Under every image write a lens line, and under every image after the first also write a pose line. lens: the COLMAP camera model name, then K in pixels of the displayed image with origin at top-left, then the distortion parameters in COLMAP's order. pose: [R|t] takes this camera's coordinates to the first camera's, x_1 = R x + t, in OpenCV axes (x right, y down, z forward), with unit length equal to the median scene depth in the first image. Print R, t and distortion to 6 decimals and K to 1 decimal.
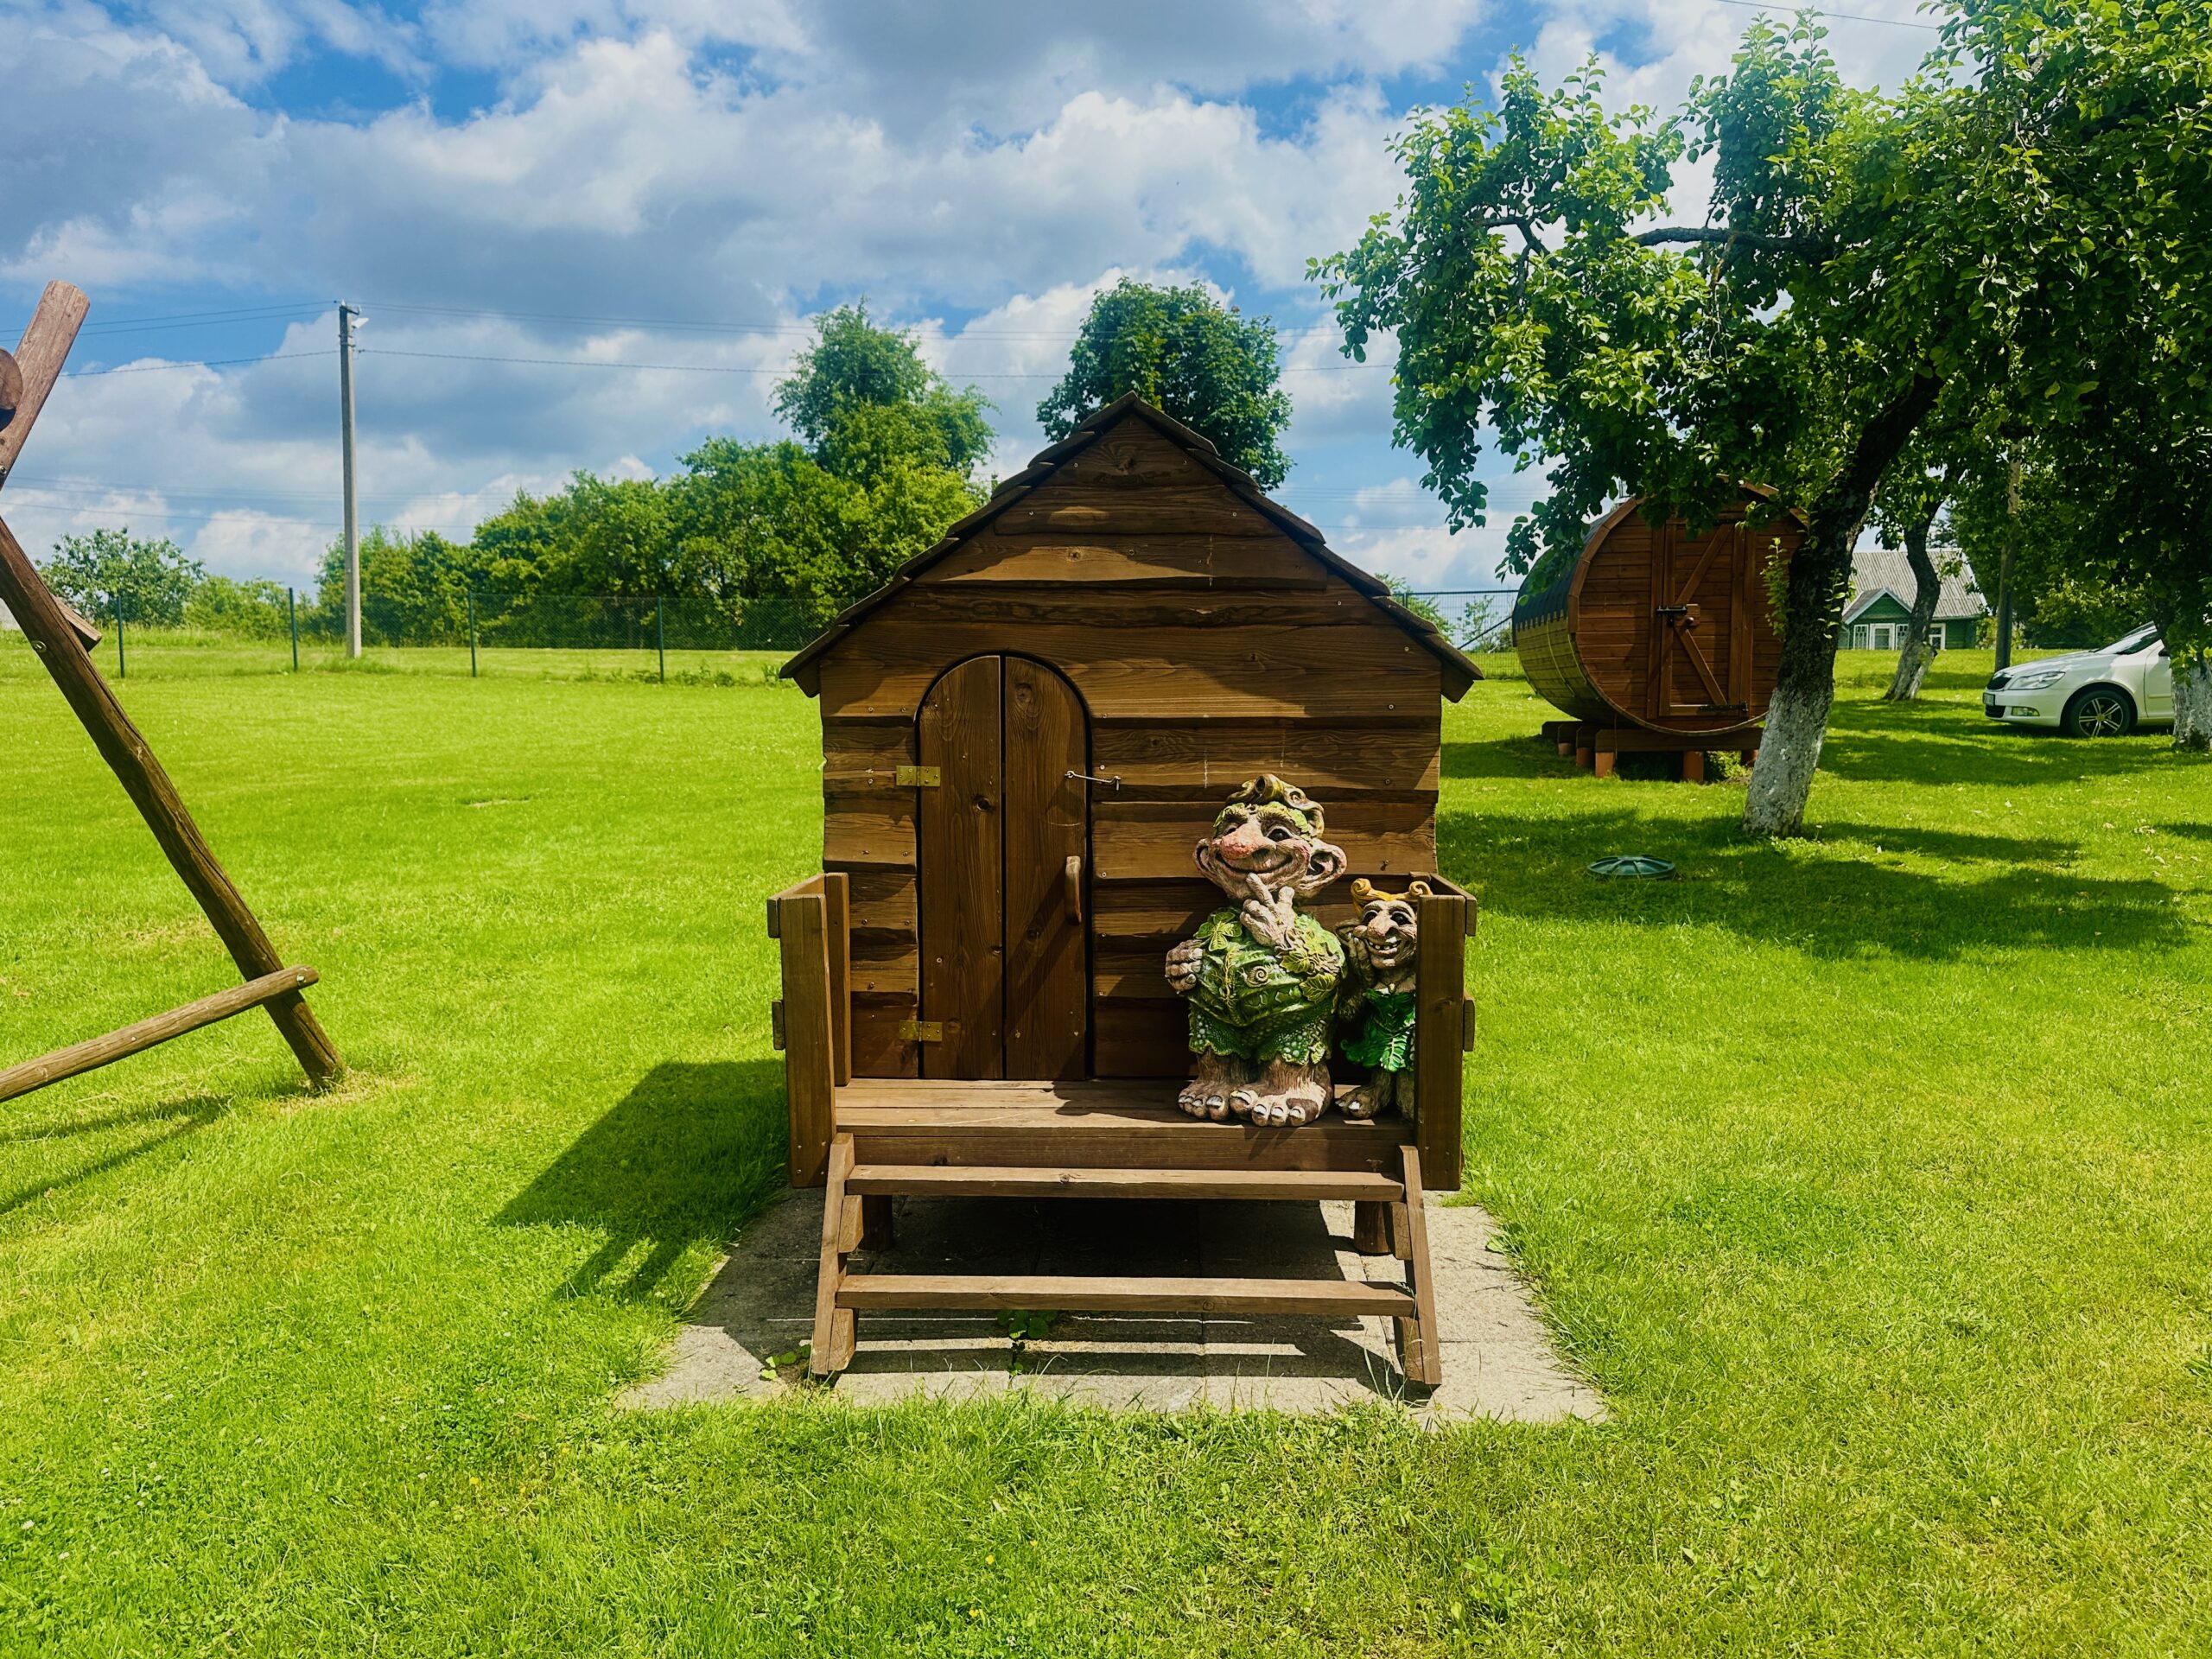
lens RADIAL K [[1537.4, 0, 1106.0], [0, 1537.4, 829.5], [0, 0, 1]] dist [0.091391, -0.055550]
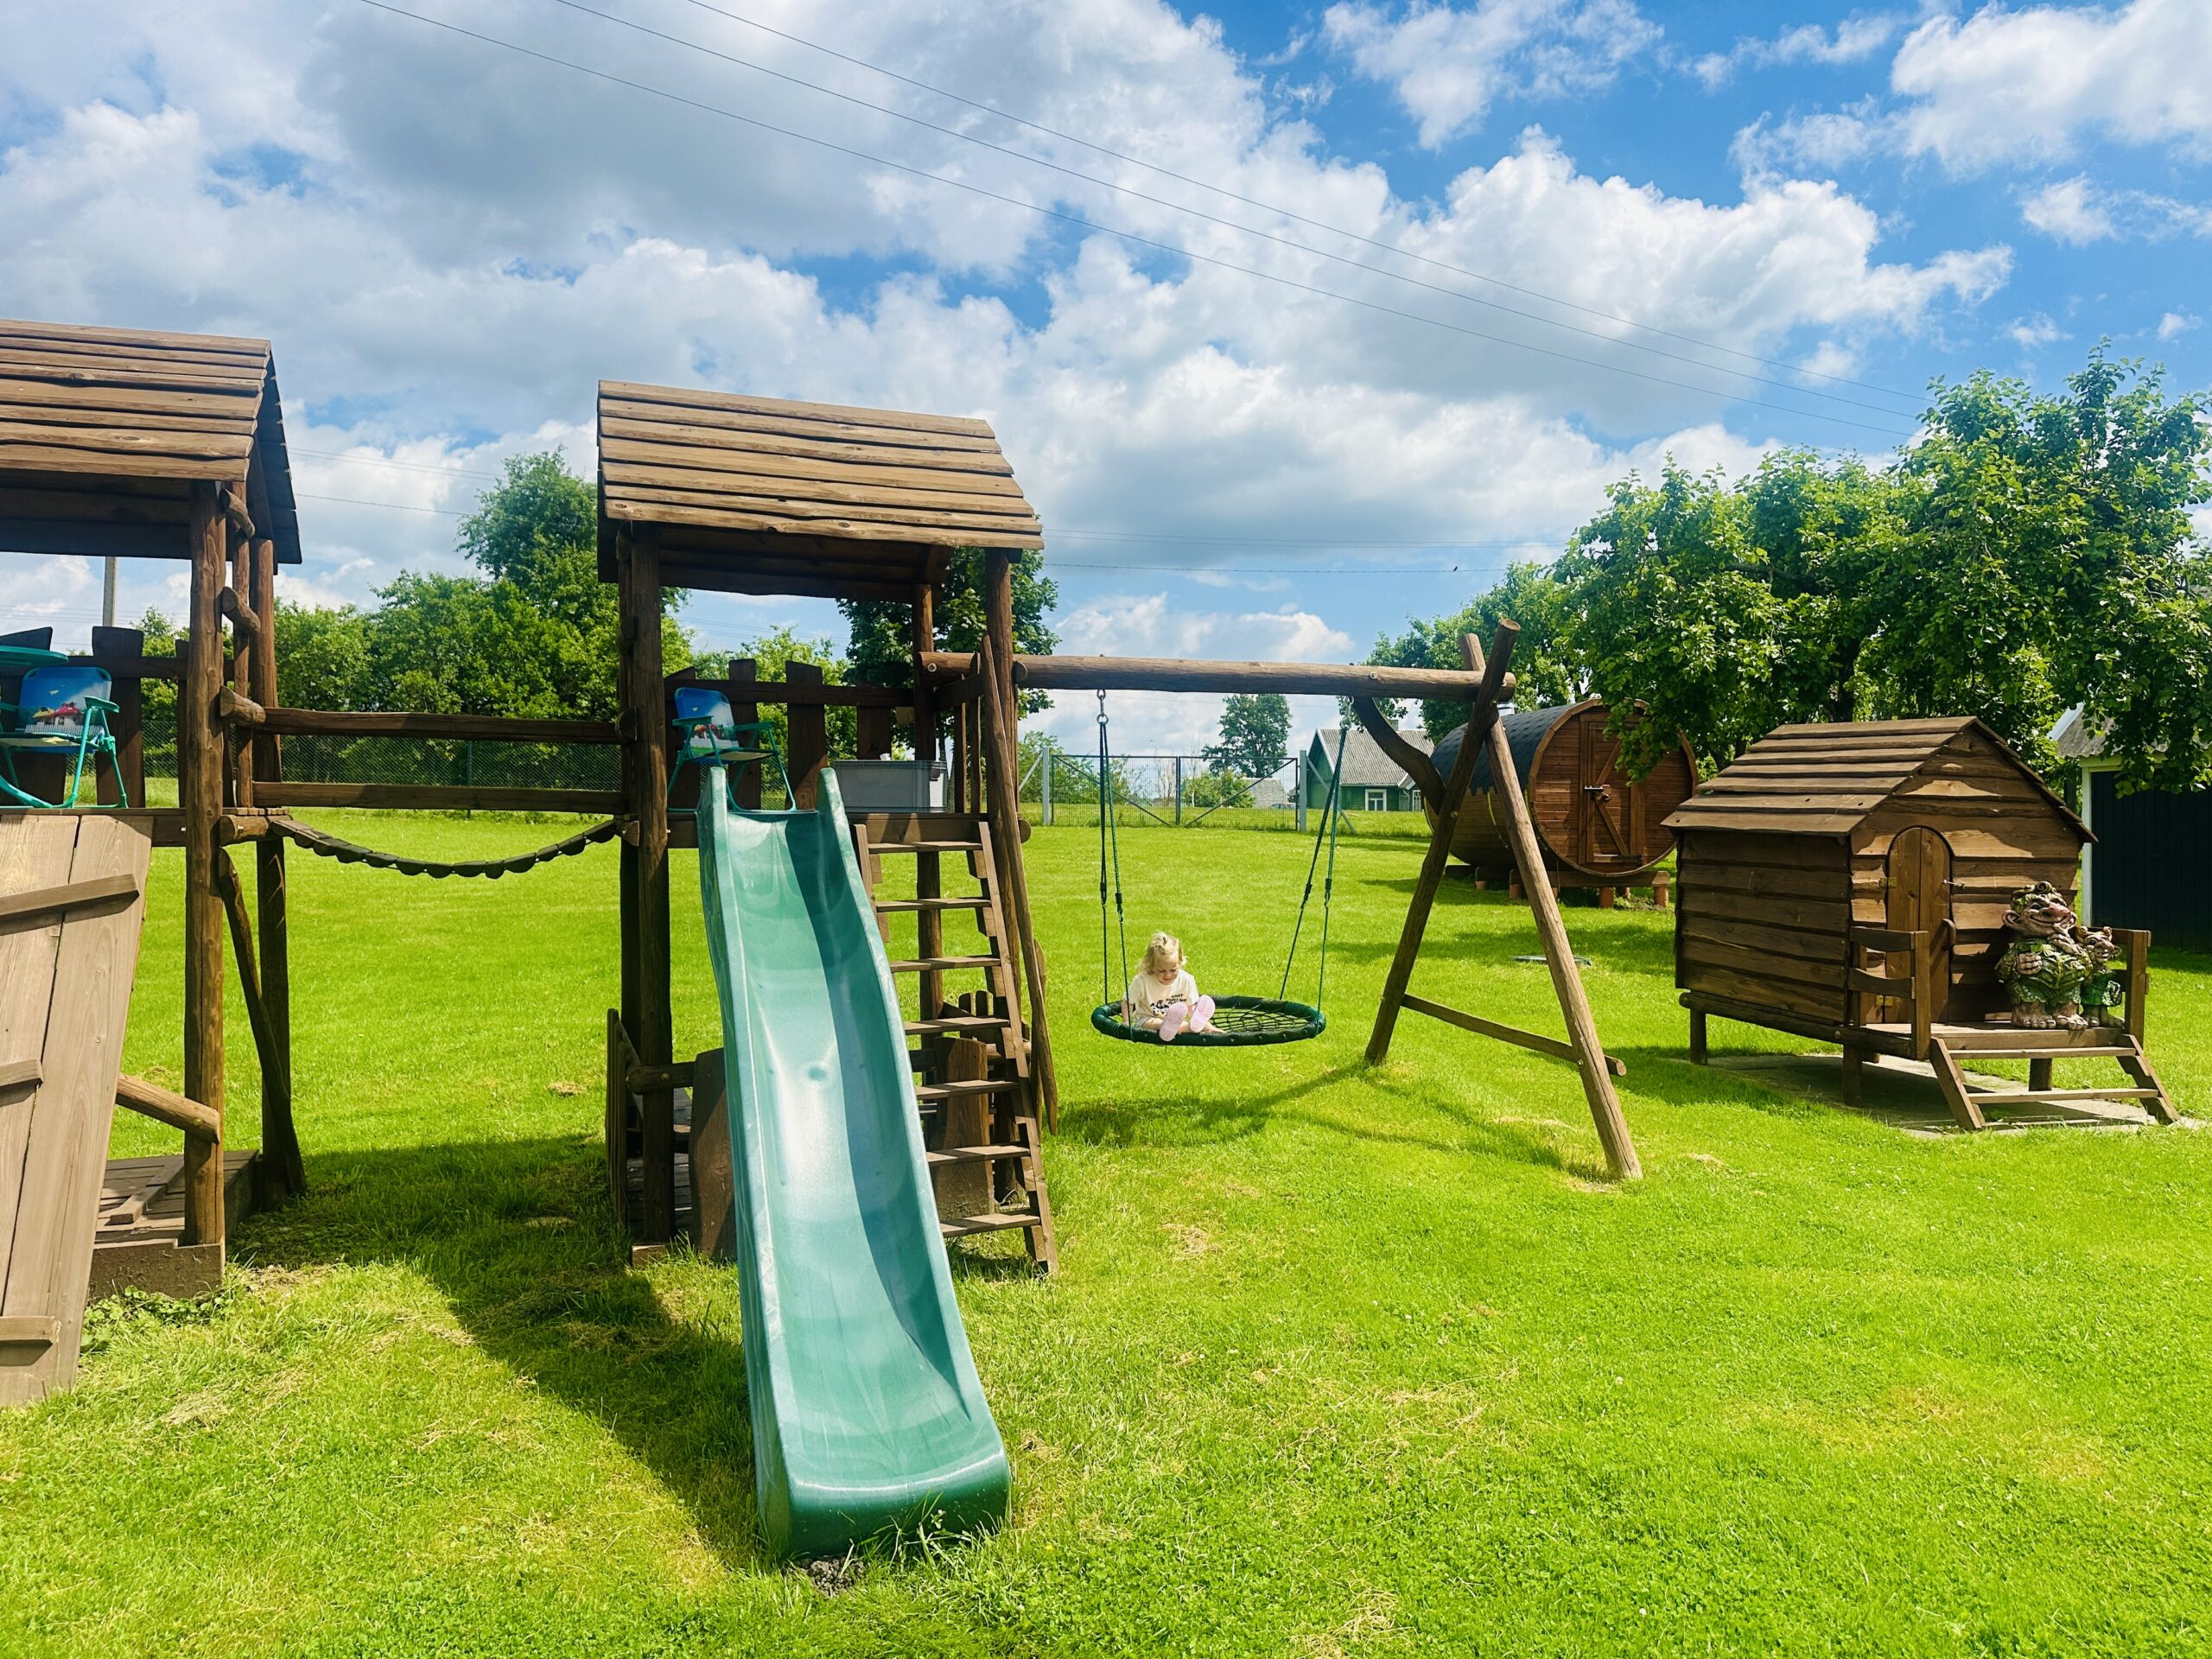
lens RADIAL K [[1532.6, 0, 1106.0], [0, 1532.6, 829.5], [0, 0, 1]] dist [0.021467, -0.000471]
pose [[0.958786, 0.017468, 0.283591, -0.114625], [0.008931, 0.995762, -0.091530, 0.005171], [-0.283988, 0.090291, 0.954567, -0.049718]]
